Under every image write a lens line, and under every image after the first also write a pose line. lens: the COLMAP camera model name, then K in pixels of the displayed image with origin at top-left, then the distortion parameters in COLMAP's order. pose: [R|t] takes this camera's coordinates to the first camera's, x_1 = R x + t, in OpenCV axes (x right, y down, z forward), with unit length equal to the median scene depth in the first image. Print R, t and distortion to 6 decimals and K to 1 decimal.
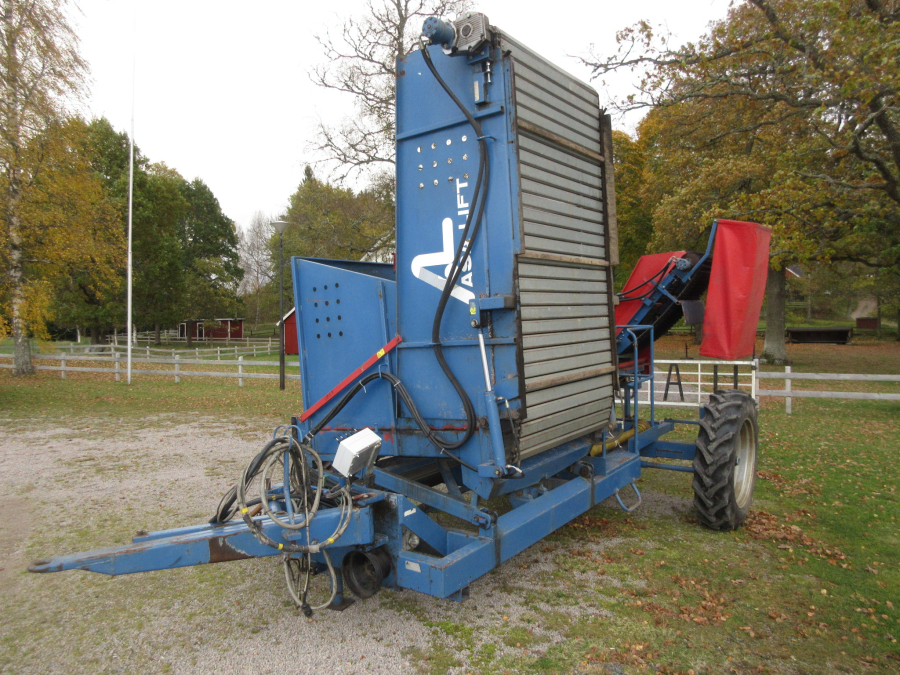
lens RADIAL K [[659.7, 0, 450.0], [0, 659.7, 337.5], [0, 0, 1]] dist [0.007770, 0.007296]
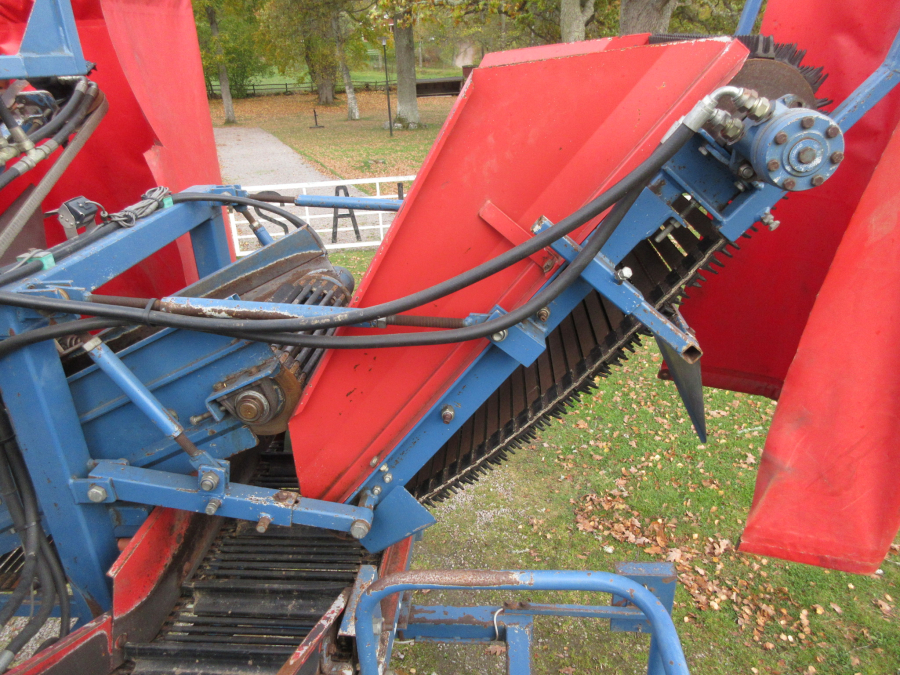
lens RADIAL K [[659.7, 0, 450.0], [0, 659.7, 337.5], [0, 0, 1]] dist [0.007770, 0.007296]
pose [[0.850113, -0.235468, 0.471023, 0.033501], [0.057309, 0.930516, 0.361739, -0.019150], [-0.523472, -0.280525, 0.804538, 0.142809]]
